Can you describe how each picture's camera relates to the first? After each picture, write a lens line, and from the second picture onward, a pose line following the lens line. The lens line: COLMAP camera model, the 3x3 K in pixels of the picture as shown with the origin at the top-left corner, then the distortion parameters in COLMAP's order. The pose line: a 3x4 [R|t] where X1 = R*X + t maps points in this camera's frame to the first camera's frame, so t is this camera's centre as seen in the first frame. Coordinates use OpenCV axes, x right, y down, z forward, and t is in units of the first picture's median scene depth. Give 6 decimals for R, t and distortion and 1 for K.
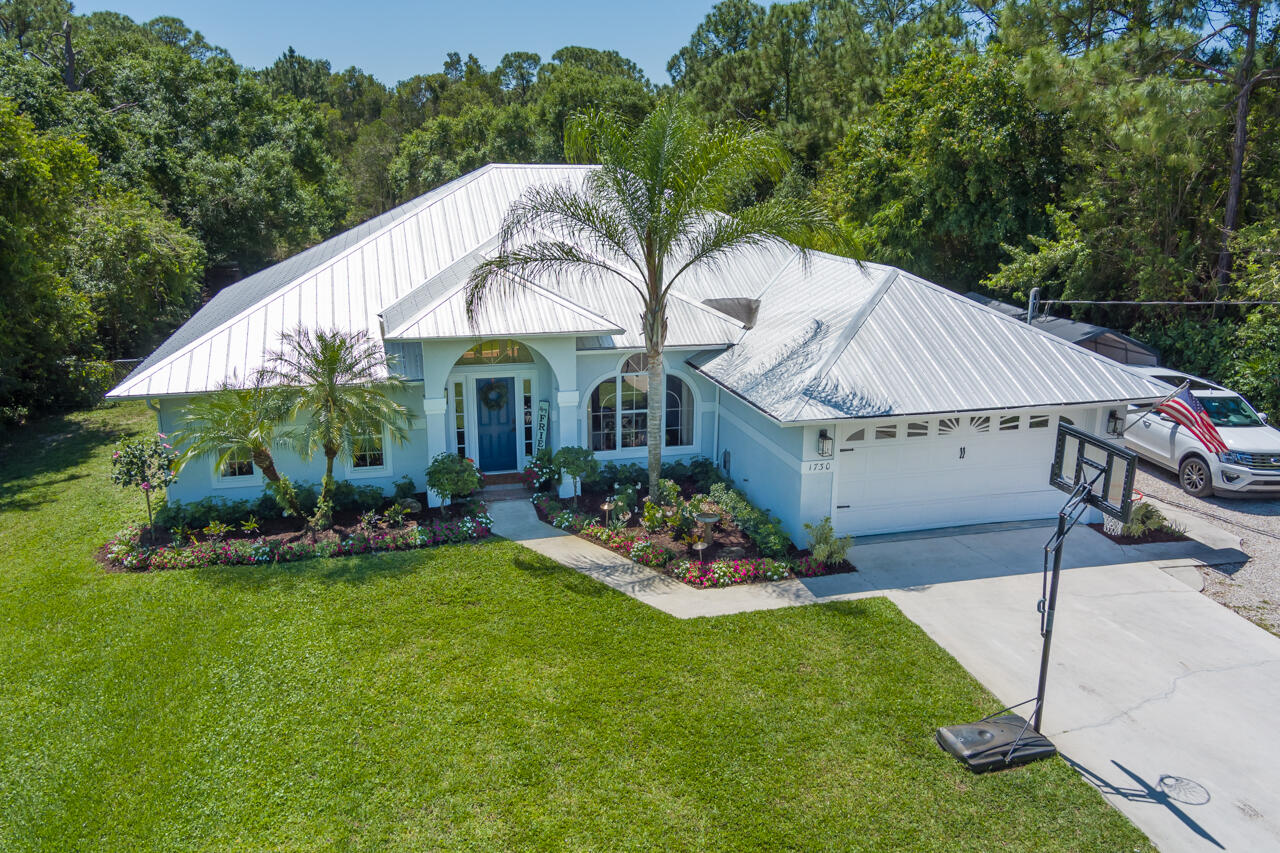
lens RADIAL K [[1205.5, 0, 640.0], [0, 1205.5, 426.5], [0, 0, 1]] dist [0.000926, -0.010735]
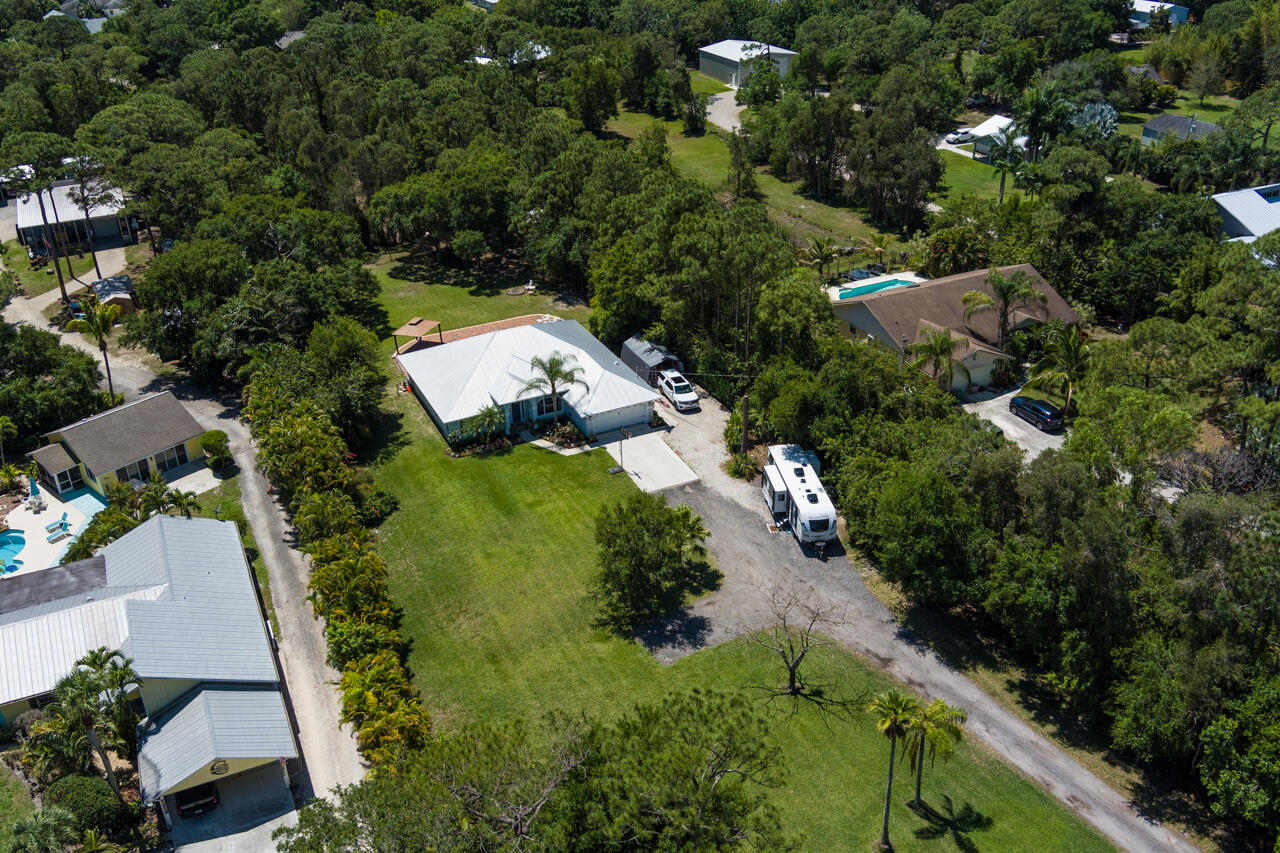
lens RADIAL K [[1205.5, 0, 640.0], [0, 1205.5, 426.5], [0, 0, 1]] dist [0.000926, -0.010735]
pose [[0.981953, -0.115613, 0.149671, -0.425157], [0.084423, 0.976126, 0.200126, -0.992444], [-0.169234, -0.183879, 0.968271, -4.157676]]
